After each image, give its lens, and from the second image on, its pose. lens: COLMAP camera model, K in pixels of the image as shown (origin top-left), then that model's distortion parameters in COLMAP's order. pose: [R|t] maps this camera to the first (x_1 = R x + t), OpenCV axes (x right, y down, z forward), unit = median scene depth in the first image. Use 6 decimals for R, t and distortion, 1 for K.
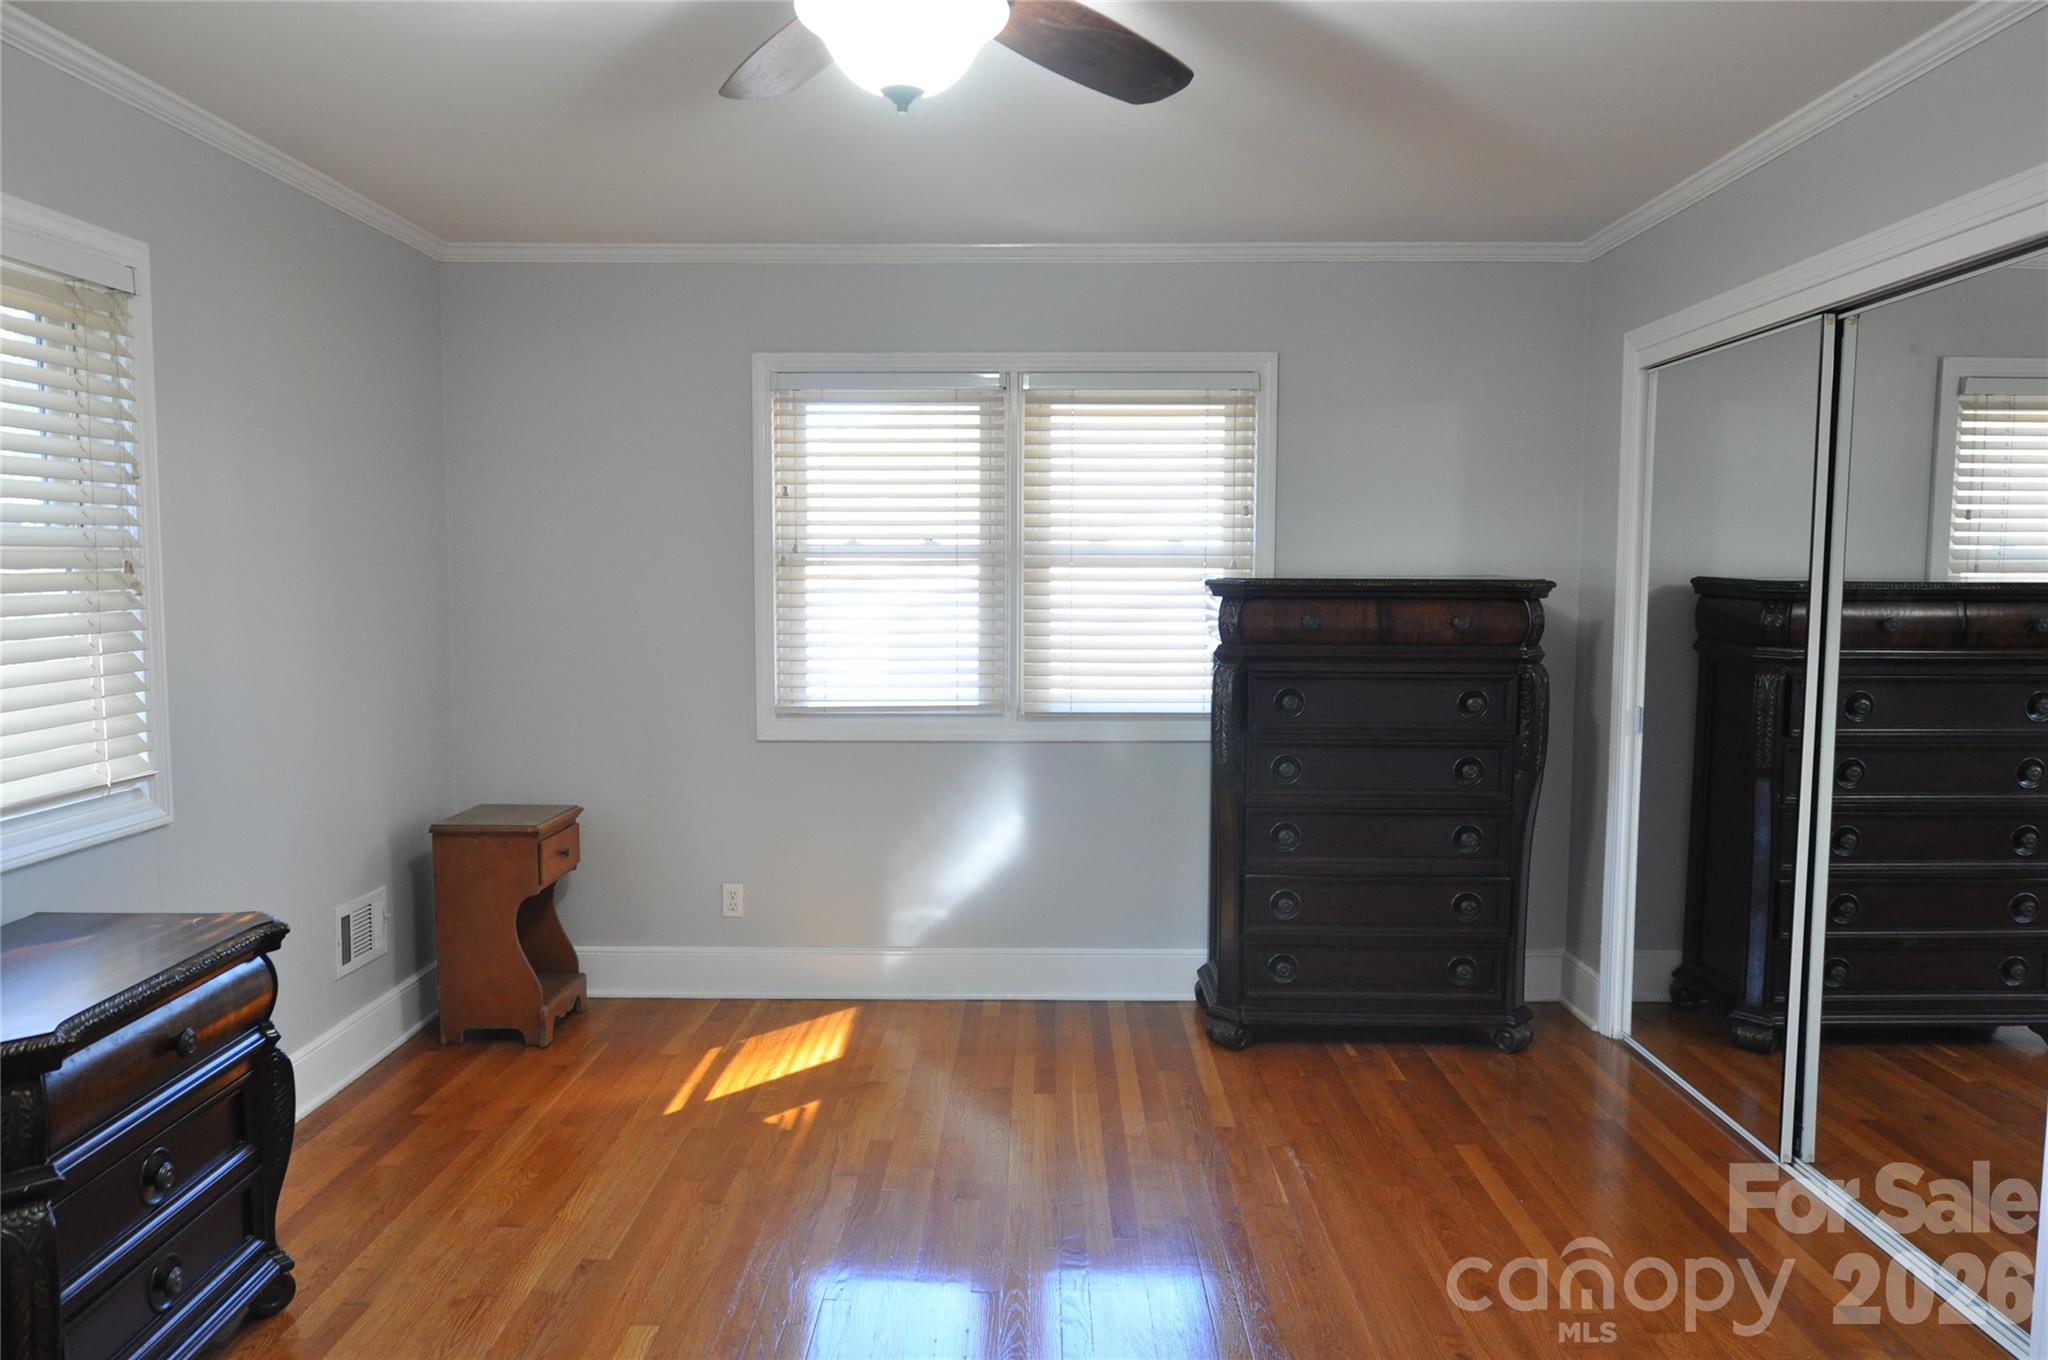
lens RADIAL K [[1397.1, 0, 1023.0], [0, 1397.1, 682.2], [0, 0, 1]] dist [-0.009304, -0.001757]
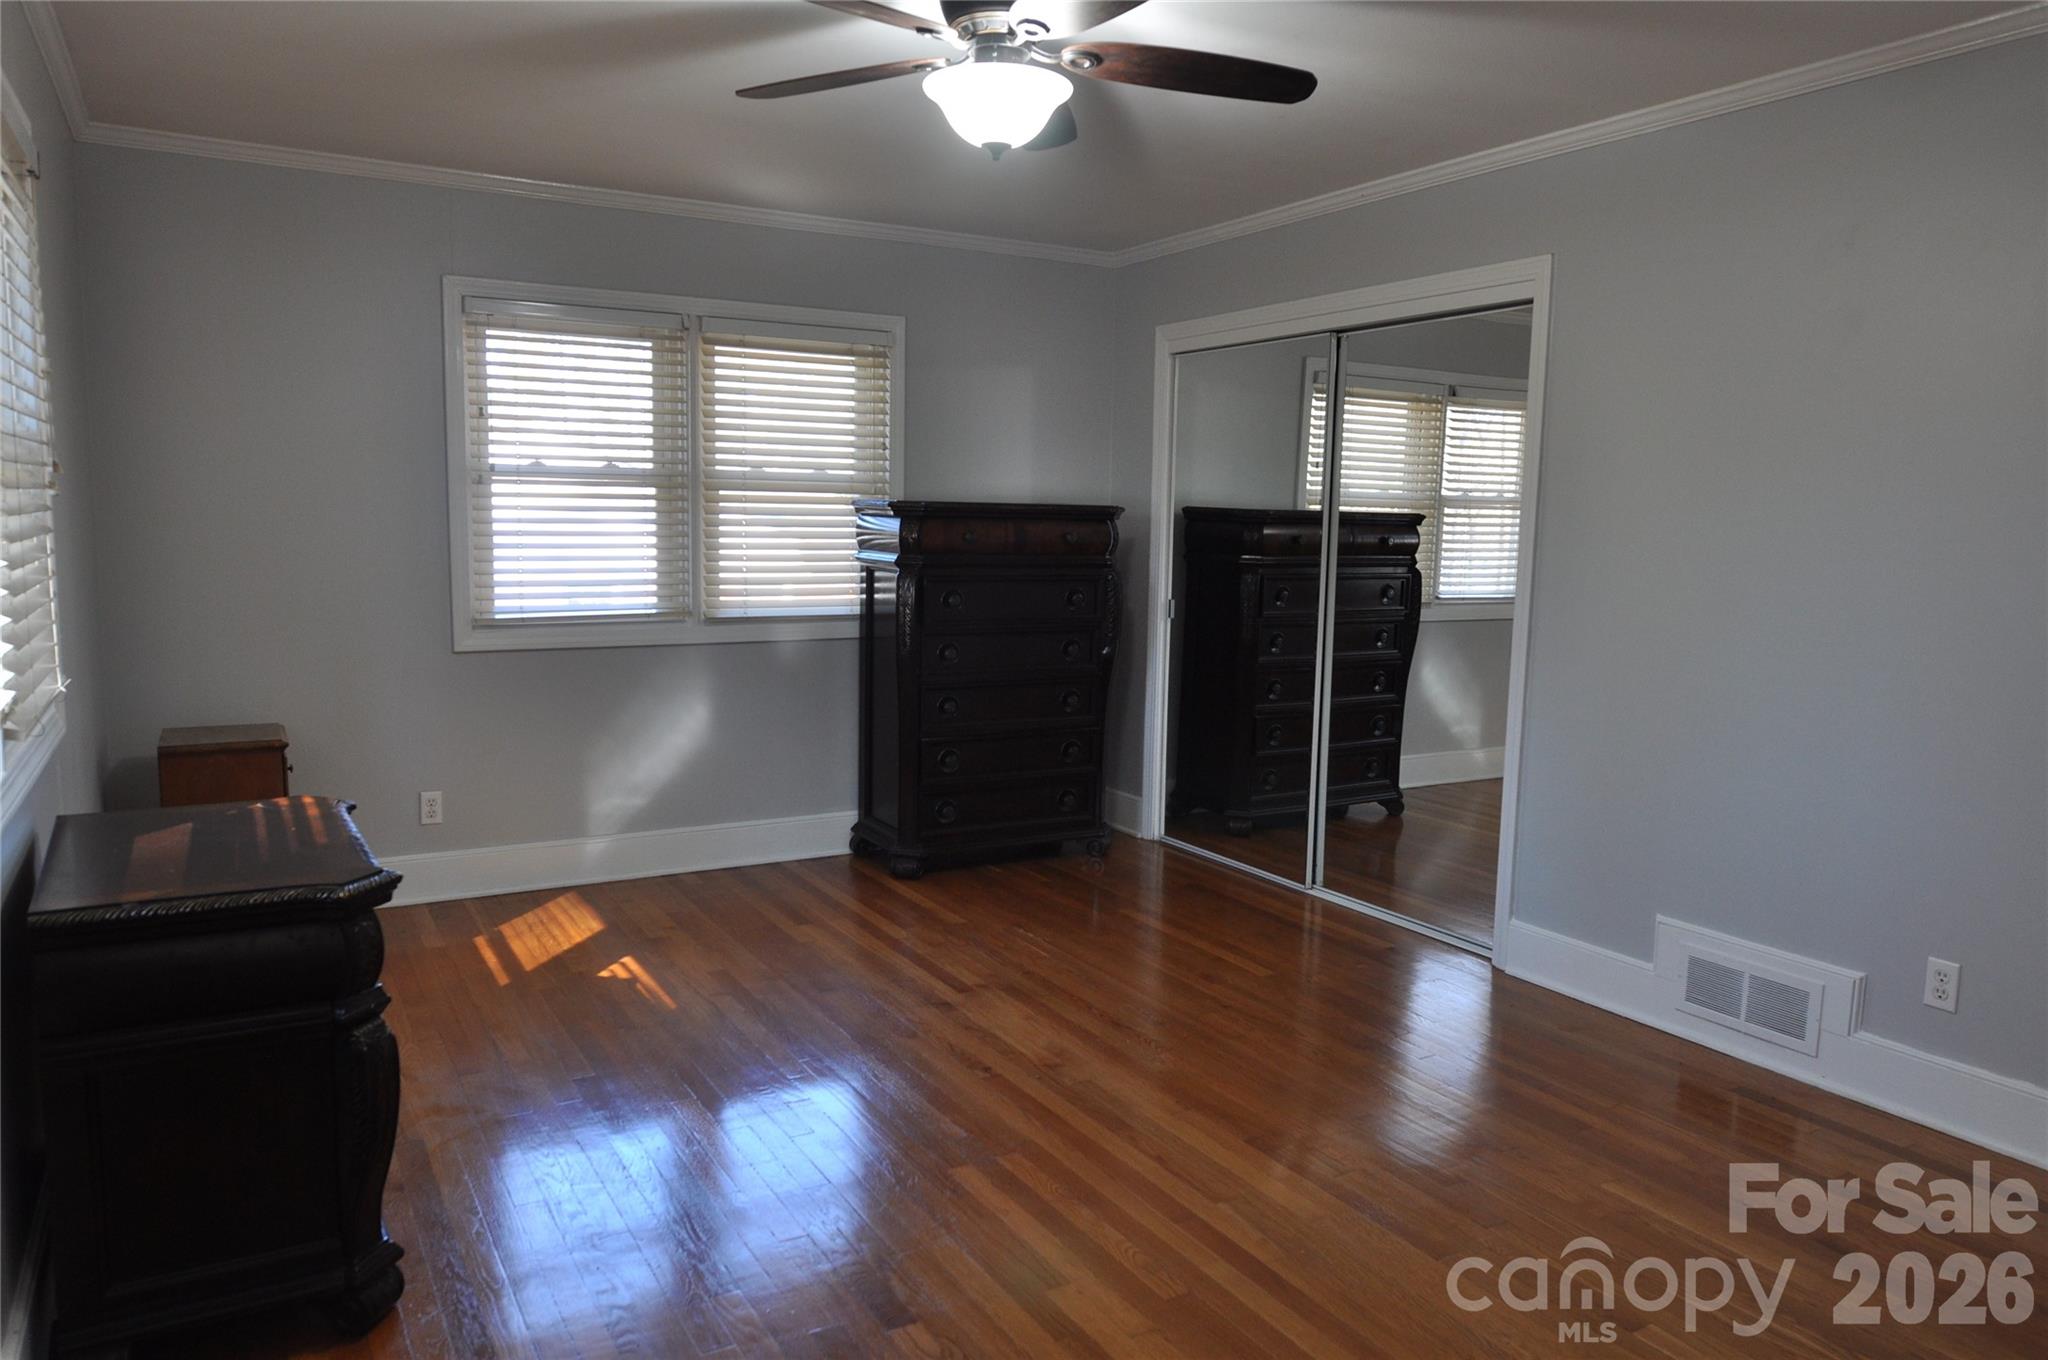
lens RADIAL K [[1397.1, 0, 1023.0], [0, 1397.1, 682.2], [0, 0, 1]] dist [-0.009304, -0.001757]
pose [[0.857743, -0.049773, 0.511664, -0.366060], [0.025798, 0.998215, 0.053856, 0.019607], [-0.513432, -0.032995, 0.857496, -0.110426]]
